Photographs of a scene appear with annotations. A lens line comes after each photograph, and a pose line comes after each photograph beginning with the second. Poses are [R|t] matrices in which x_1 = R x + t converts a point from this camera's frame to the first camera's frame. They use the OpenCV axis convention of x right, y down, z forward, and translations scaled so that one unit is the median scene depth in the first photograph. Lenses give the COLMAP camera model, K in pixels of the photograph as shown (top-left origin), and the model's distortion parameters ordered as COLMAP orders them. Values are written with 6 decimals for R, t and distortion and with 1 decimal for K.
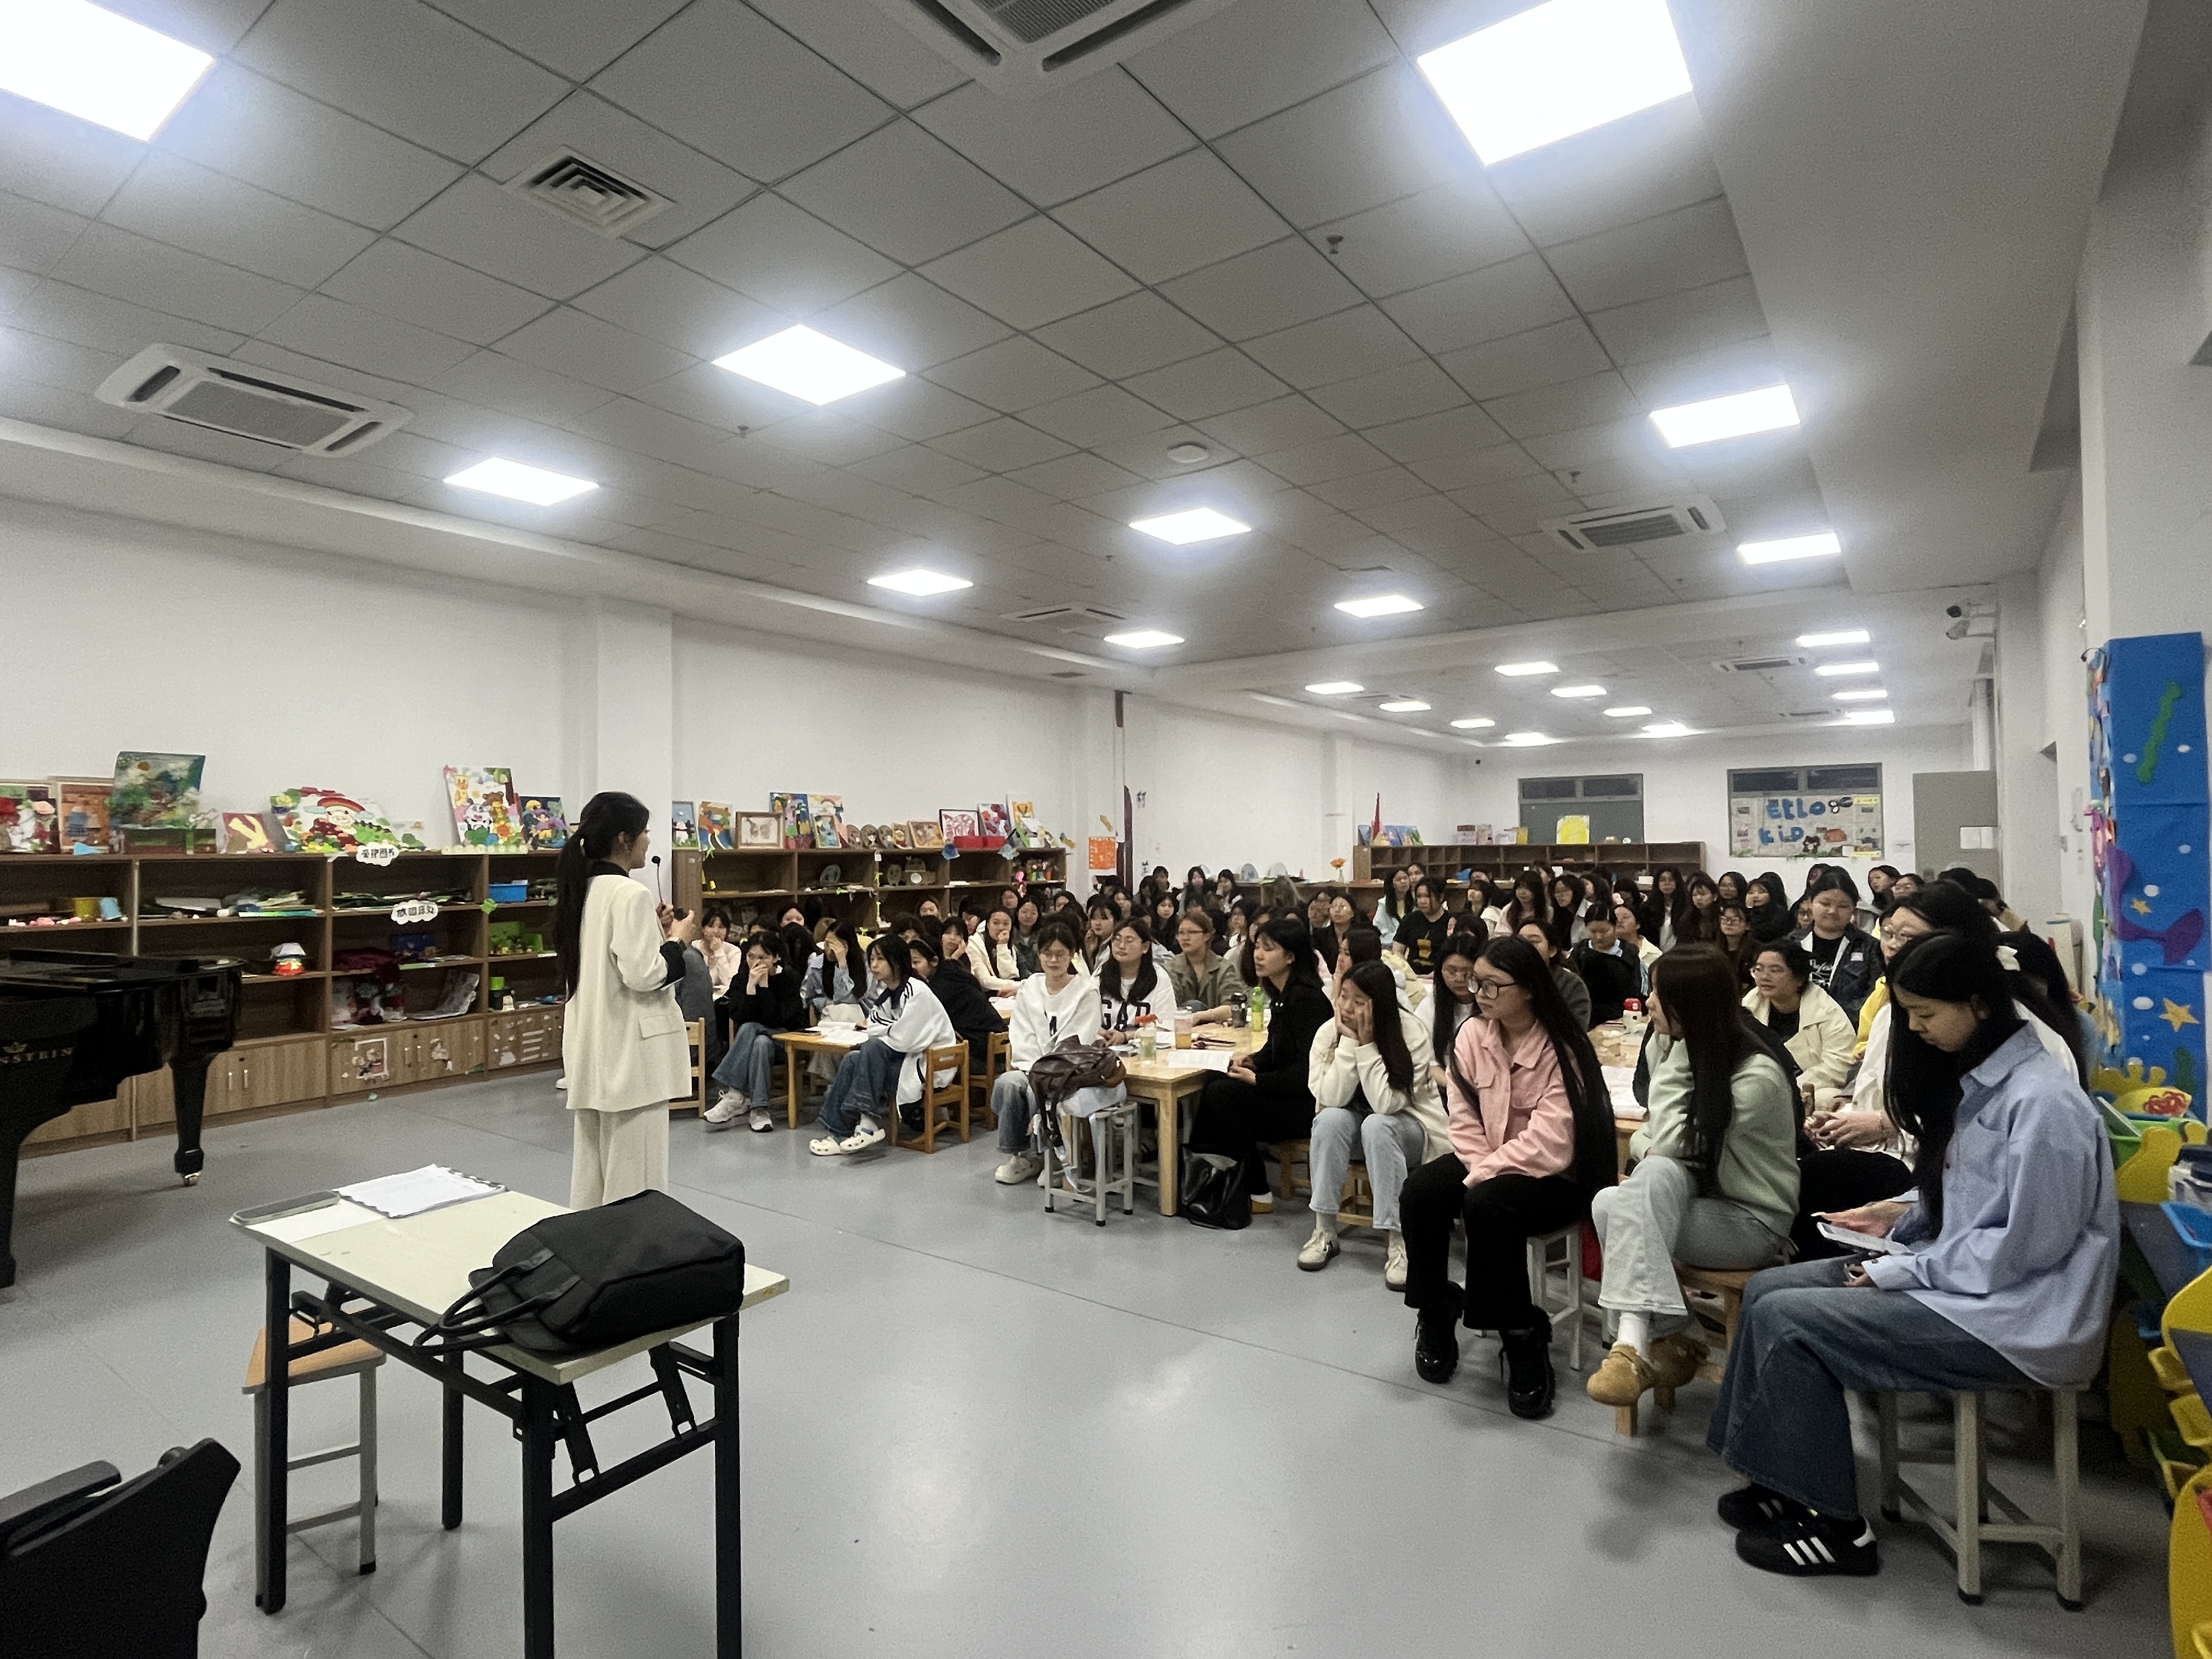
lens RADIAL K [[1125.6, 0, 1107.1], [0, 1125.6, 830.1], [0, 0, 1]] dist [-0.000267, -0.000032]
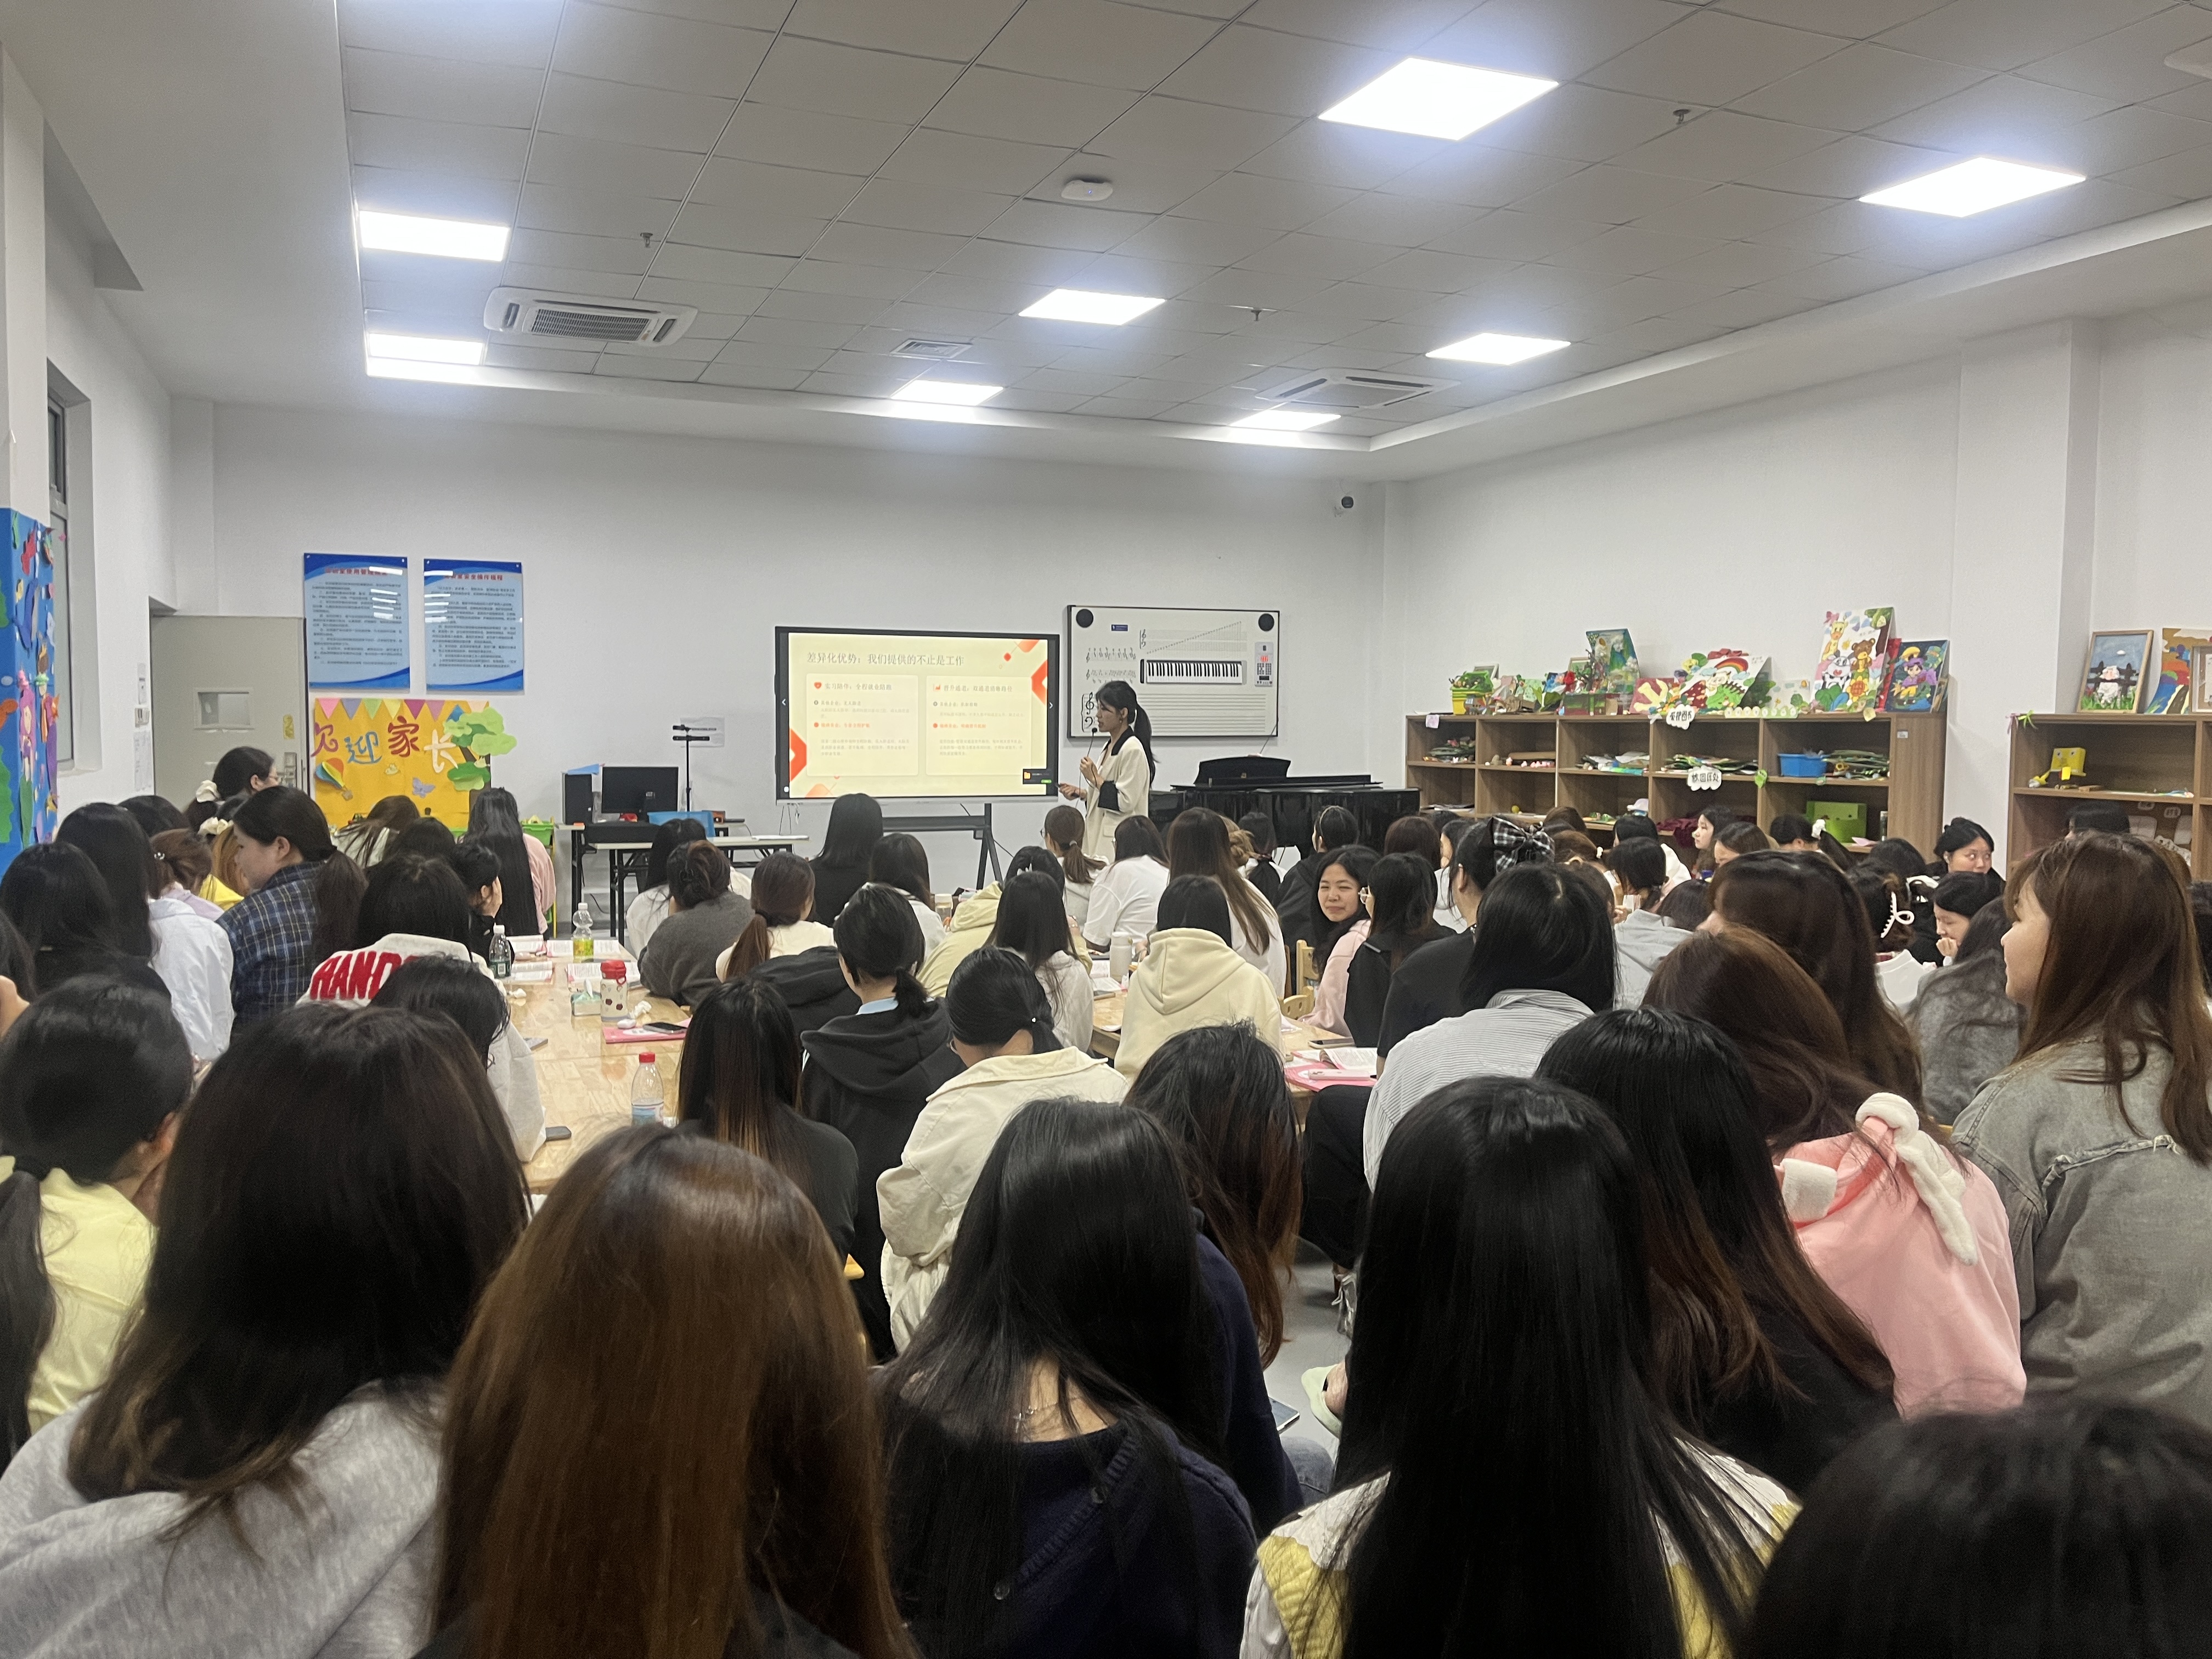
lens RADIAL K [[1666.0, 0, 1109.1], [0, 1666.0, 831.8], [0, 0, 1]] dist [-0.002662, -0.000786]
pose [[-0.524662, 0.065685, -0.848773, 0.762313], [0.016224, 0.997609, 0.067175, 0.014075], [0.851156, 0.021473, -0.524473, 1.198293]]
